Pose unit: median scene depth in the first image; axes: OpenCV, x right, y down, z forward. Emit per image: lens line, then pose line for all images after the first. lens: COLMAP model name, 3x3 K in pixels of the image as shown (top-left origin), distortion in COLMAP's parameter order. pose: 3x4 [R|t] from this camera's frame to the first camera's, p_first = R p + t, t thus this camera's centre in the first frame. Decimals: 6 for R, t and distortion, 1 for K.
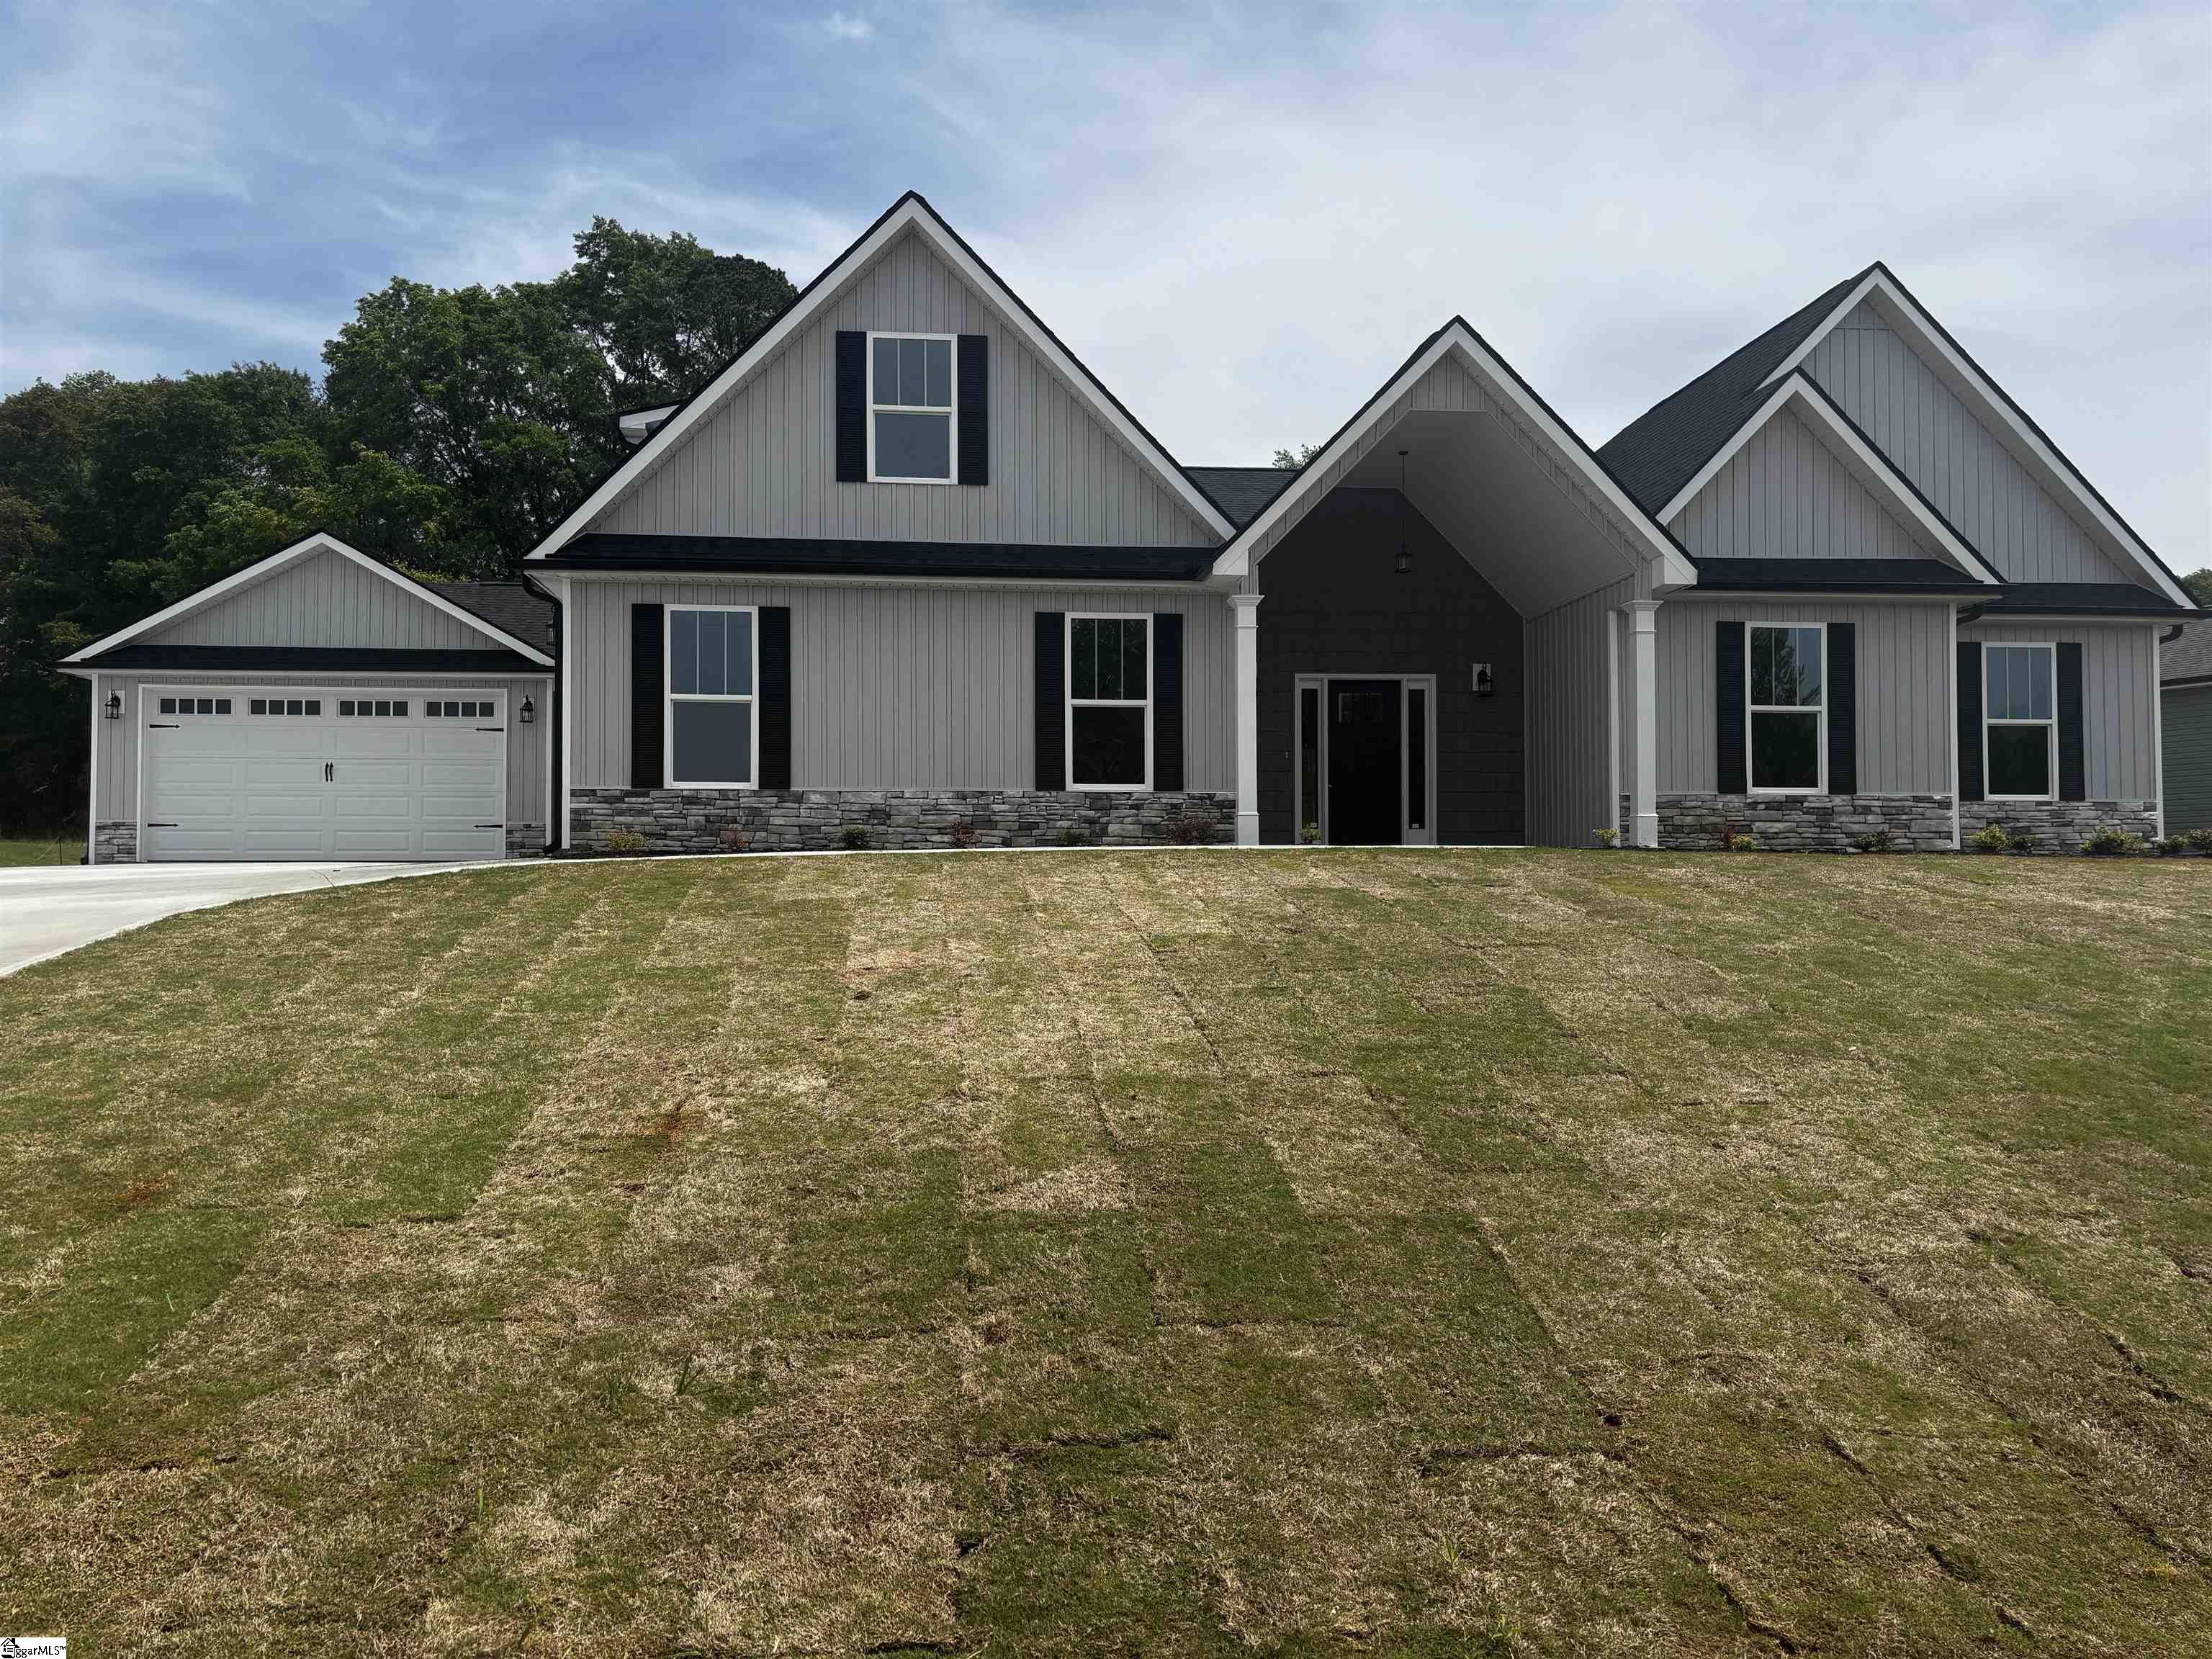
lens RADIAL K [[1650.6, 0, 1109.4], [0, 1650.6, 837.1], [0, 0, 1]] dist [0.043716, -0.024958]
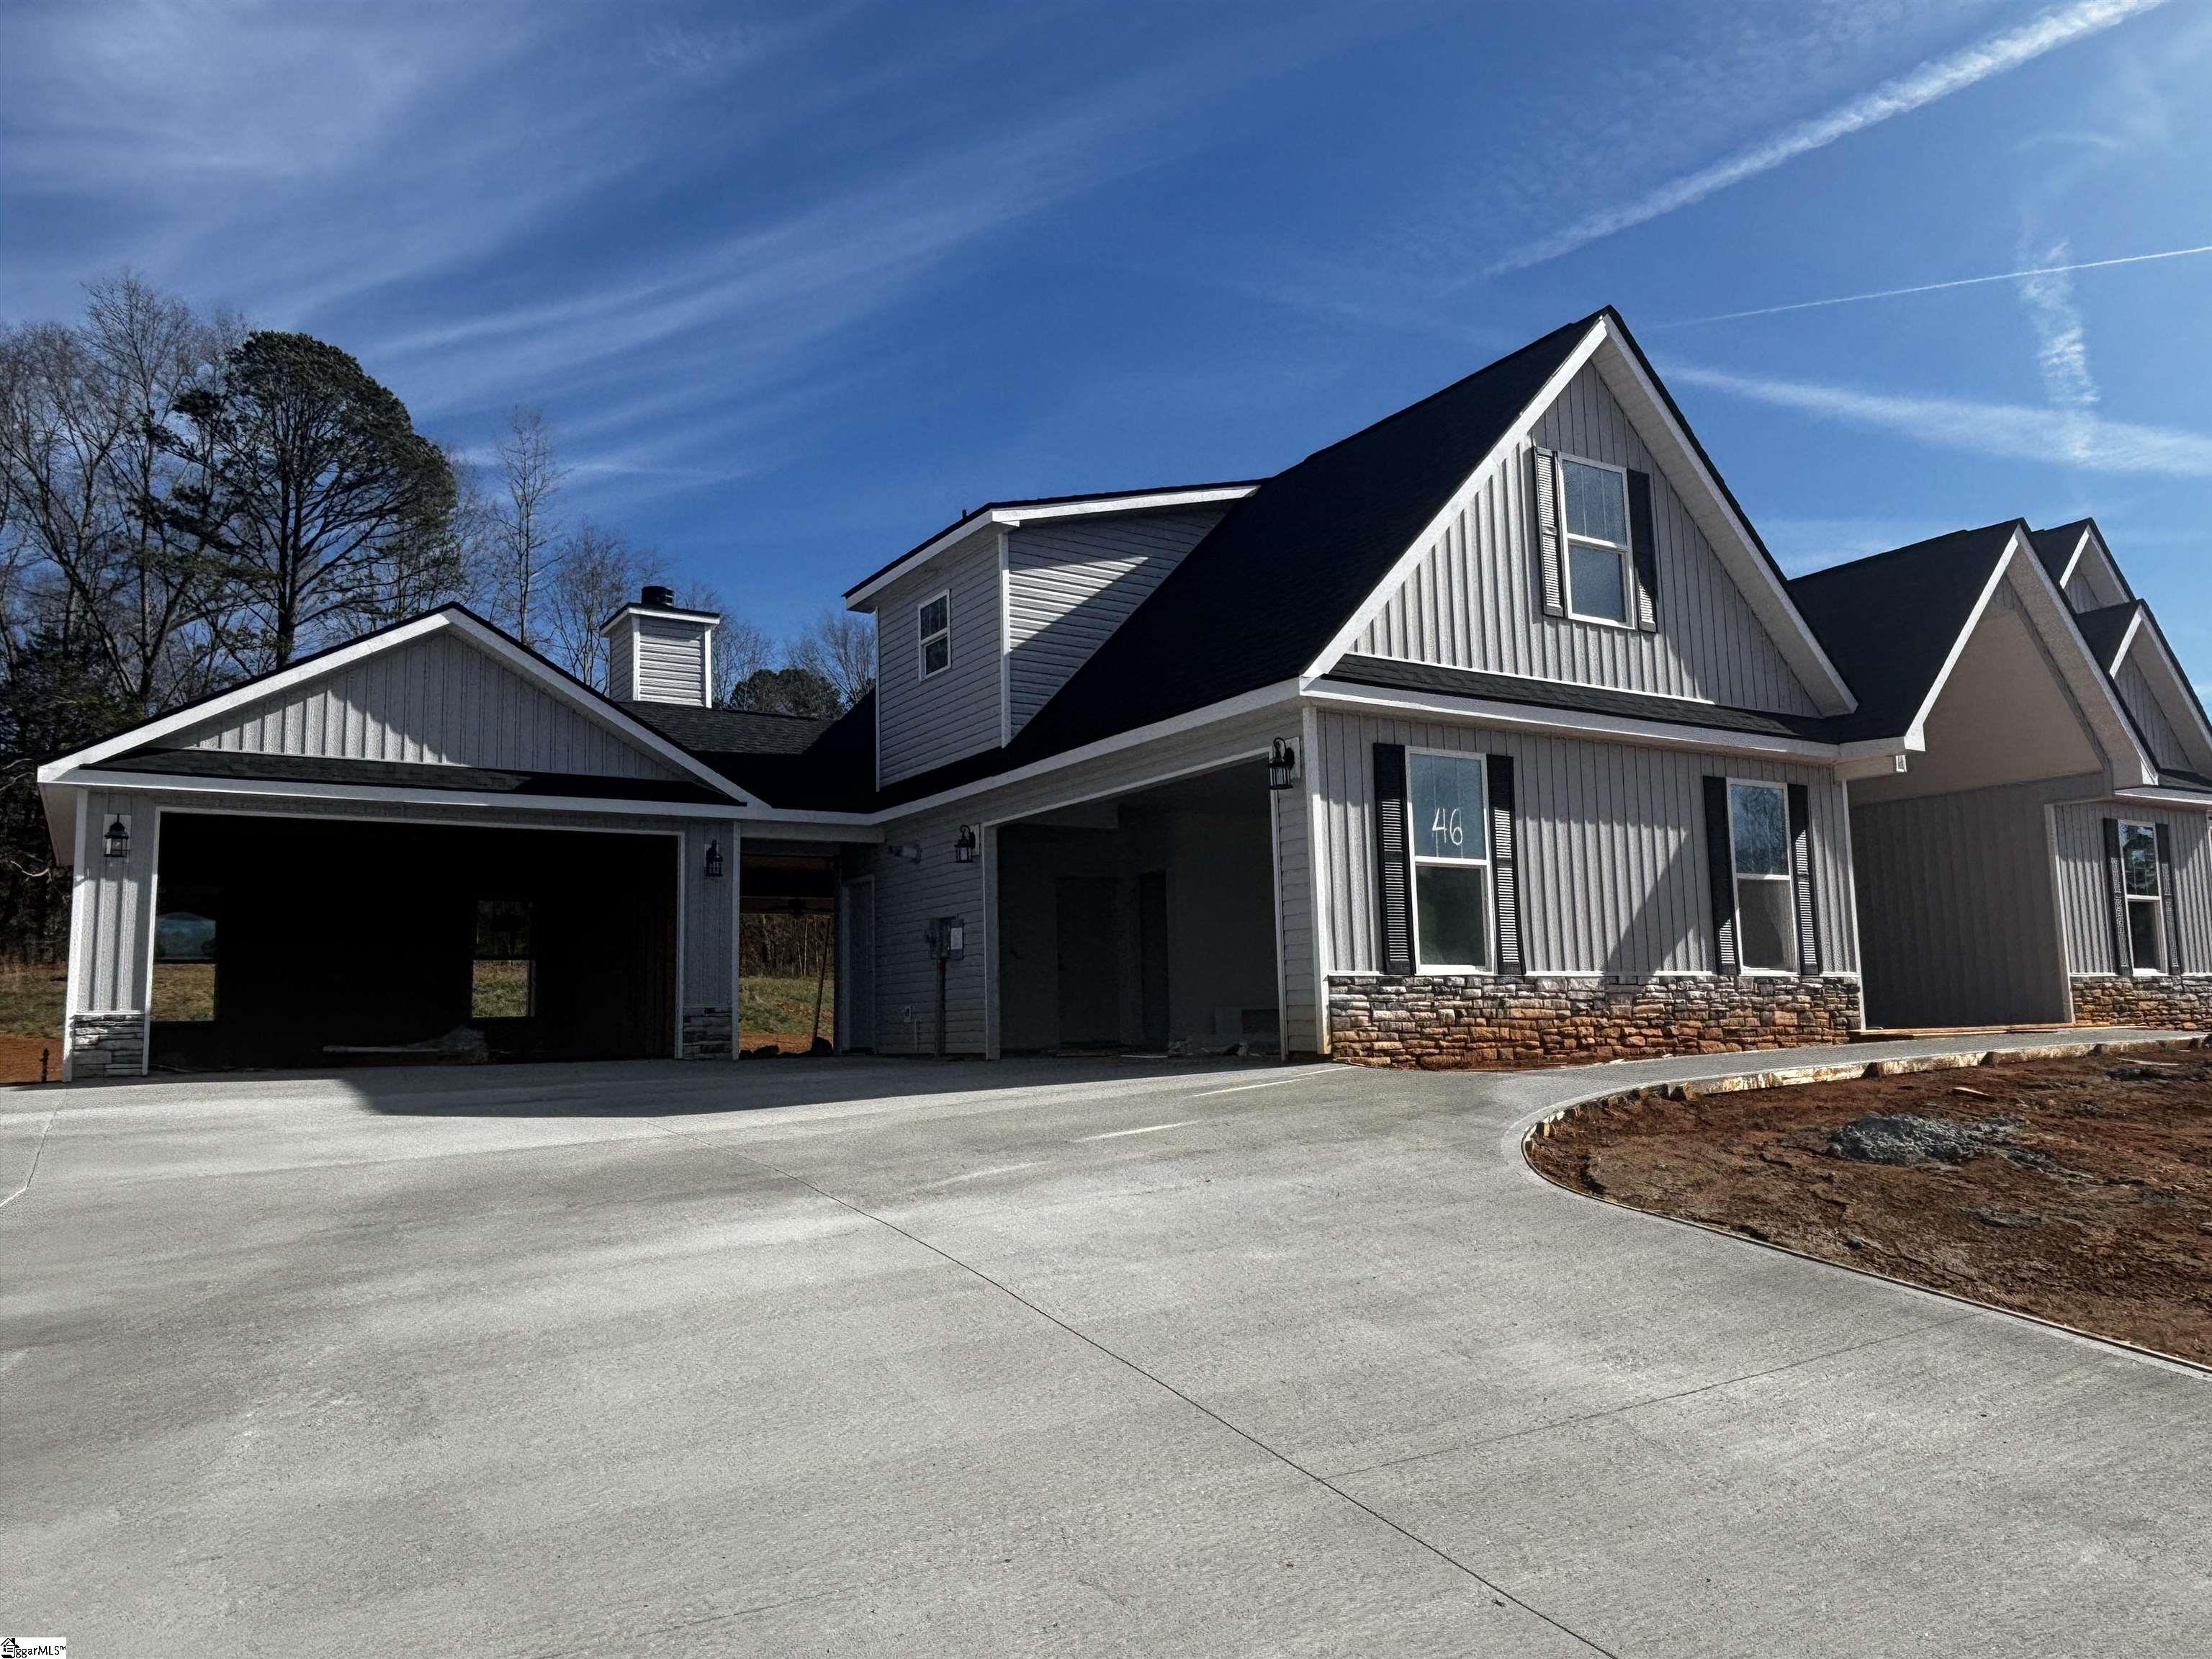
lens RADIAL K [[1544.7, 0, 1121.2], [0, 1544.7, 846.4], [0, 0, 1]] dist [0.044169, -0.060954]
pose [[0.899235, 0.033070, 0.436214, -0.674158], [0.006234, 0.996069, -0.088364, -0.023919], [-0.437421, 0.082180, 0.895494, 0.365497]]
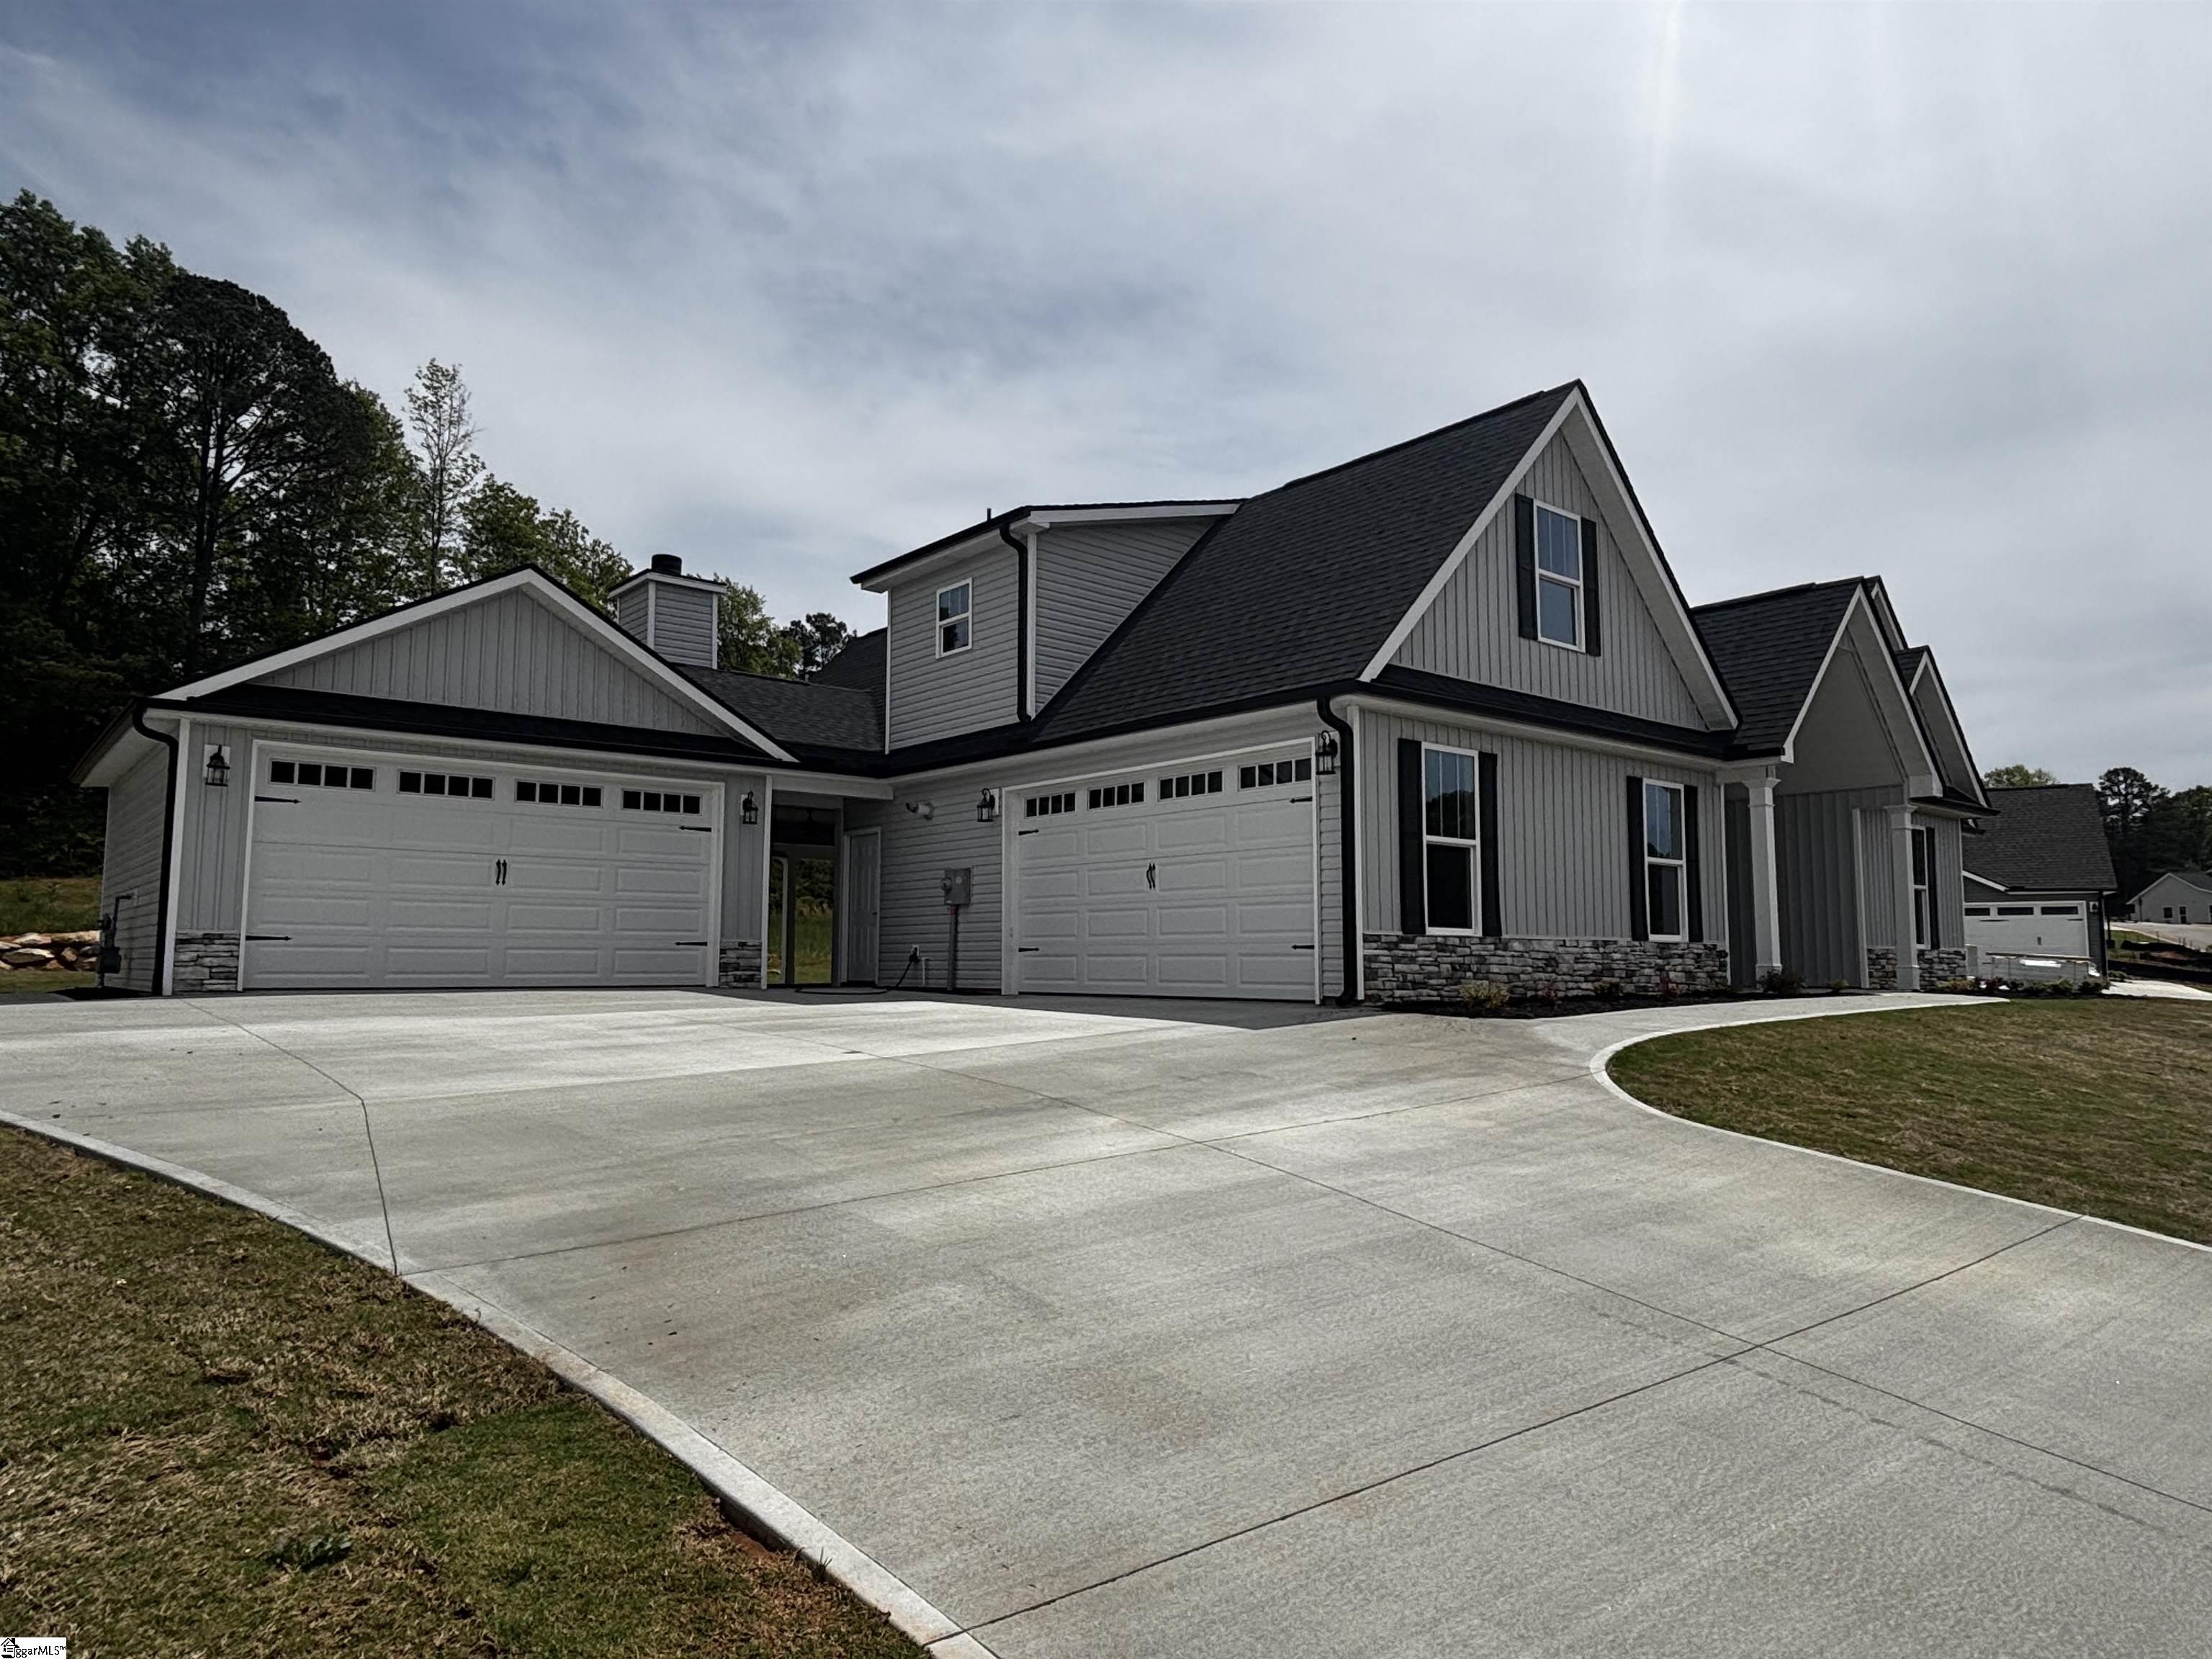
lens RADIAL K [[1374.3, 0, 1110.4], [0, 1374.3, 834.4], [0, 0, 1]] dist [0.020484, -0.016187]
pose [[0.834225, 0.057360, 0.548433, -0.796461], [-0.024324, 0.997435, -0.067322, -0.027099], [-0.550888, 0.042821, 0.833480, 0.412141]]
